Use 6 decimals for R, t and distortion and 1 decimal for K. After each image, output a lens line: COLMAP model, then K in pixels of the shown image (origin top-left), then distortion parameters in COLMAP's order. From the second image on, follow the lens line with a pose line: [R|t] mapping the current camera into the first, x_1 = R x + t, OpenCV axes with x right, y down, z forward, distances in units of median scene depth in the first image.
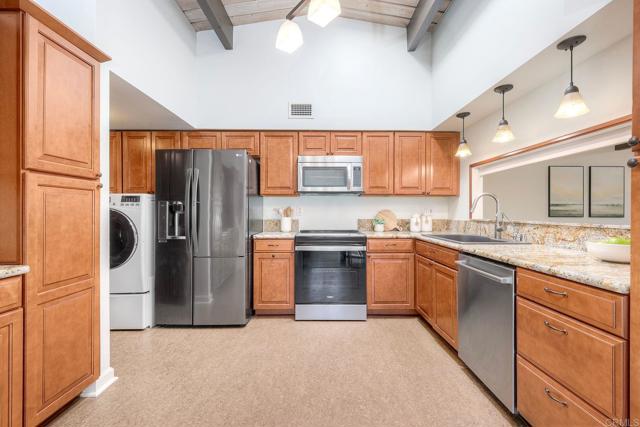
lens RADIAL K [[278.4, 0, 321.3], [0, 278.4, 211.2], [0, 0, 1]] dist [0.000242, 0.000077]
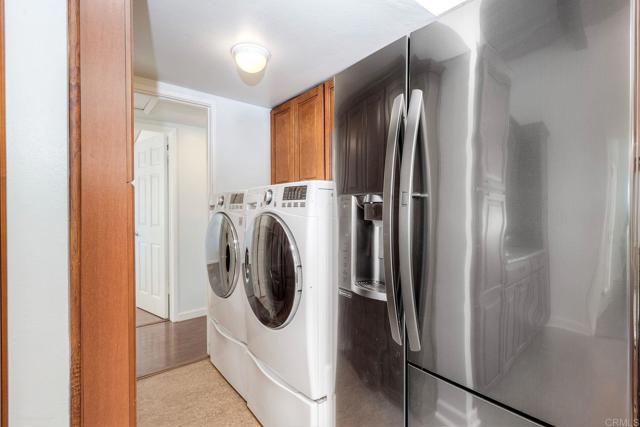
lens RADIAL K [[301.1, 0, 320.0], [0, 301.1, 211.1], [0, 0, 1]] dist [0.001380, -0.000025]
pose [[0.621225, 0.003249, -0.783626, -0.221461], [0.002121, 0.999981, 0.005827, -0.013933], [0.783630, -0.005282, 0.621206, 0.626041]]
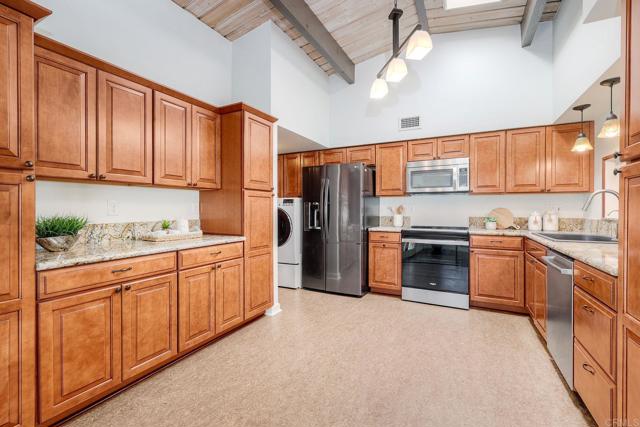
lens RADIAL K [[280.7, 0, 322.5], [0, 280.7, 210.5], [0, 0, 1]] dist [0.003257, 0.000107]
pose [[0.885803, 0.001690, -0.464058, 0.161109], [0.000700, 0.999987, 0.004979, -0.001085], [0.464061, -0.004736, 0.885791, -0.228283]]
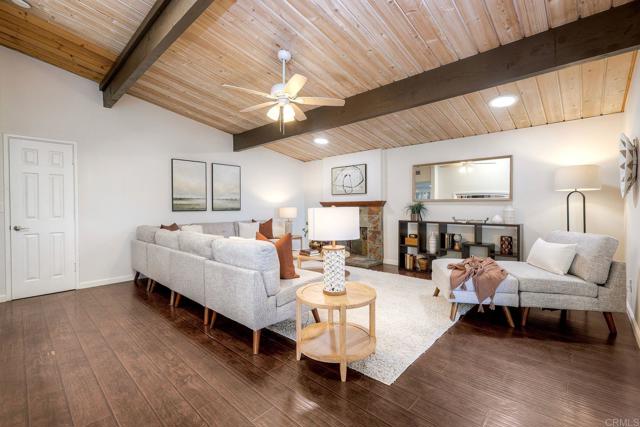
lens RADIAL K [[284.4, 0, 316.9], [0, 284.4, 209.4], [0, 0, 1]] dist [0.000445, 0.000066]
pose [[0.692317, -0.016441, 0.721406, 0.739799], [0.007186, 0.999848, 0.015891, 0.003886], [-0.721558, -0.005818, 0.692330, -0.088134]]
